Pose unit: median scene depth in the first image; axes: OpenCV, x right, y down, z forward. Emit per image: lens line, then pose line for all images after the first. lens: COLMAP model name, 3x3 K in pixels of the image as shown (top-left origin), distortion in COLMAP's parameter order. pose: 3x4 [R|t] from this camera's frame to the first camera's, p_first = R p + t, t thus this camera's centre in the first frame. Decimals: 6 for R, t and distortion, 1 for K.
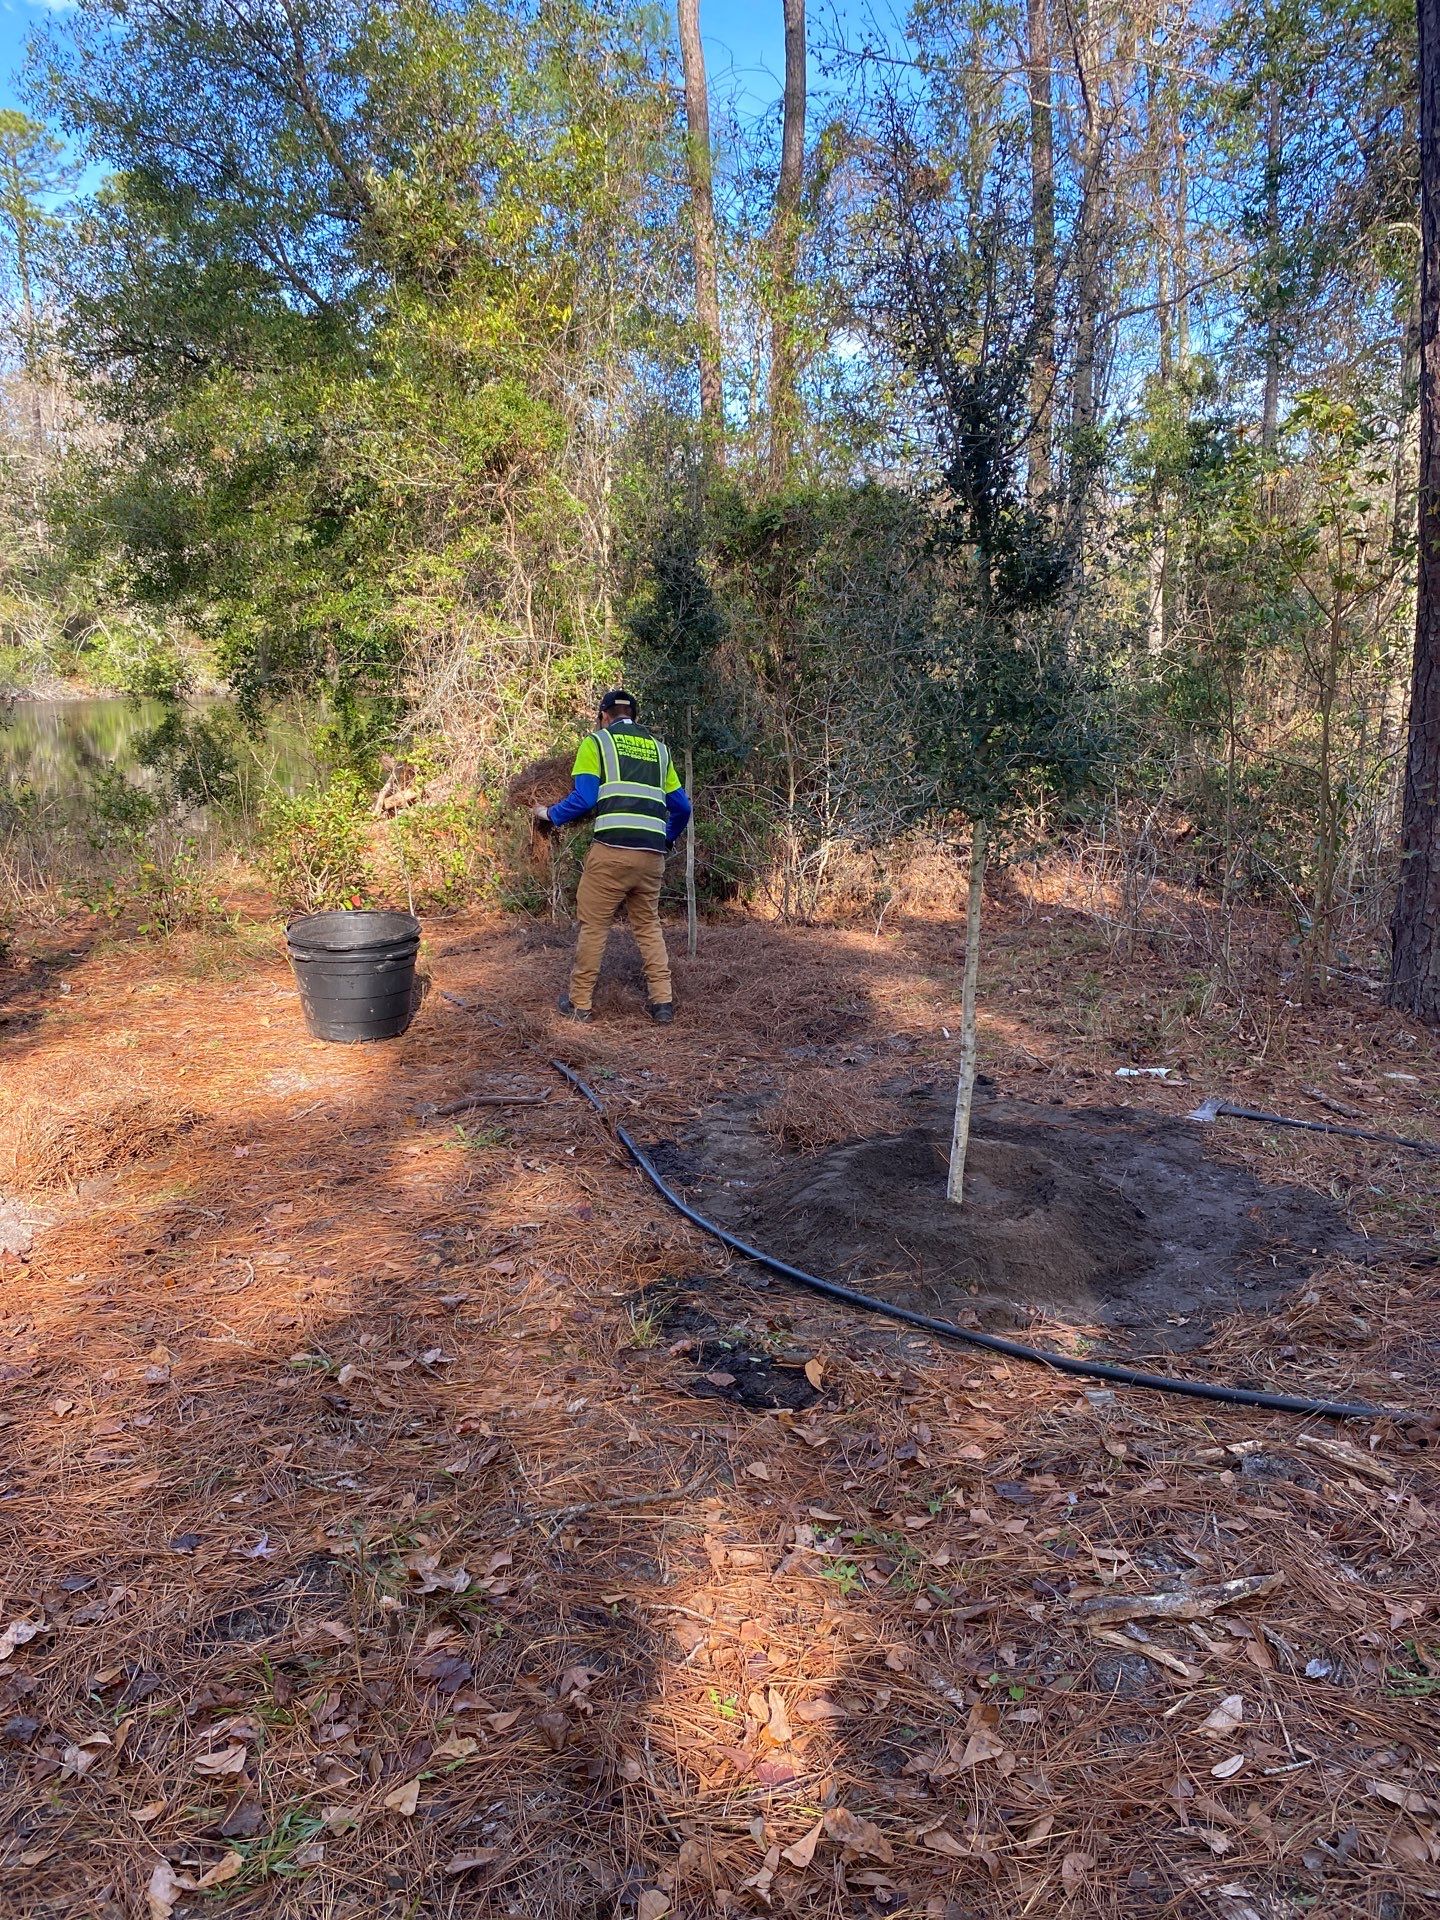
lens RADIAL K [[1418.8, 0, 709.0], [0, 1418.8, 940.1], [0, 0, 1]] dist [0.003649, -0.007170]
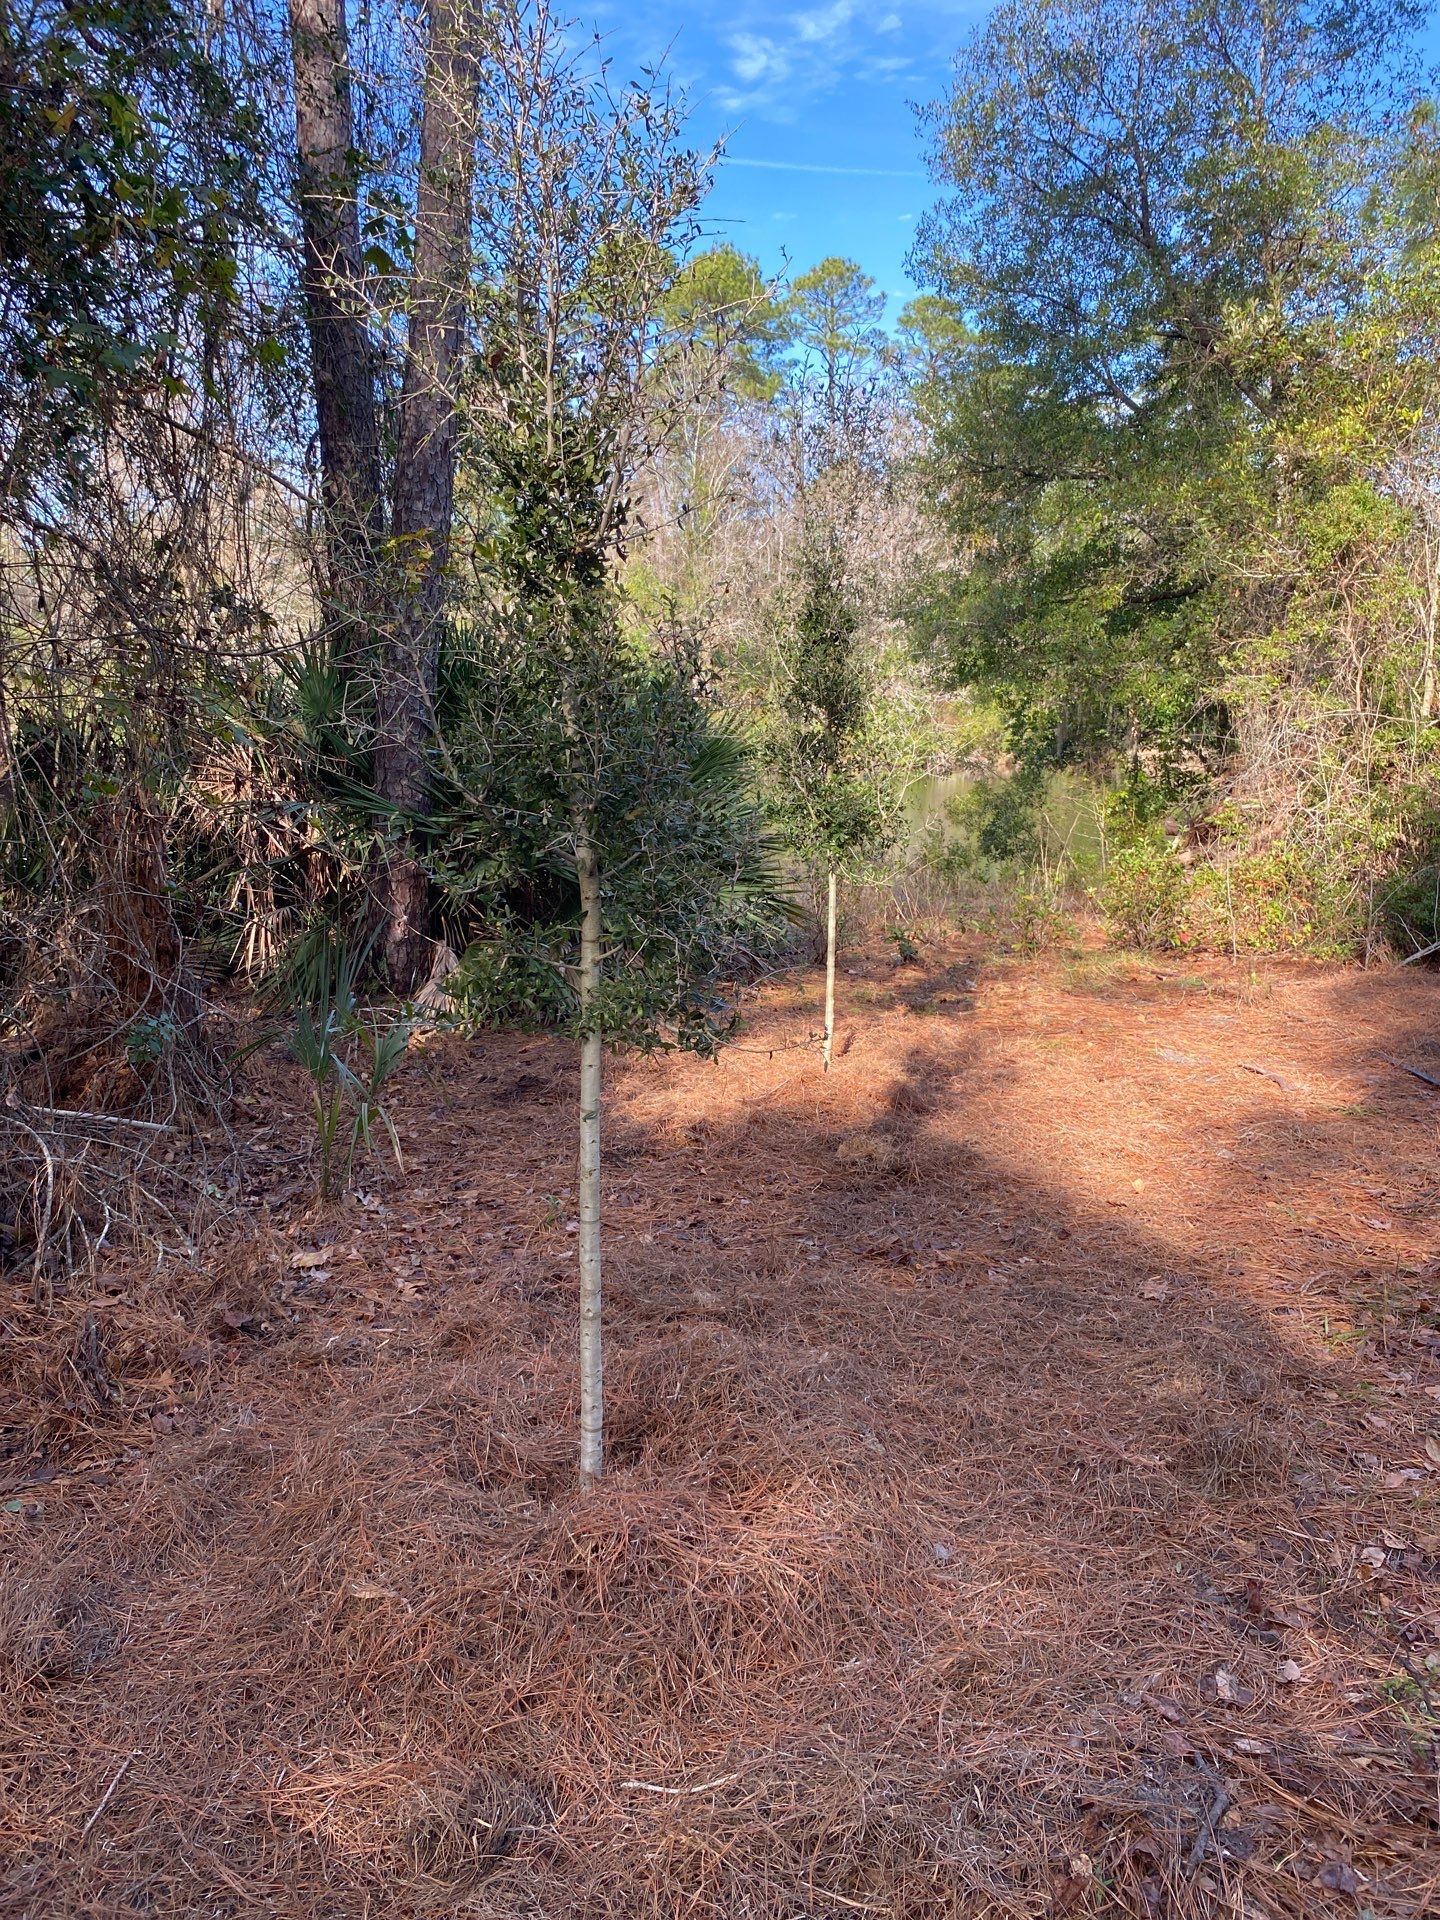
lens RADIAL K [[1456.7, 0, 692.7], [0, 1456.7, 953.5], [0, 0, 1]] dist [-0.014591, -0.000239]
pose [[0.881044, 0.067323, -0.468218, -0.070030], [-0.089021, 0.995732, -0.024340, 0.071121], [0.464582, 0.063126, 0.883277, -0.339391]]
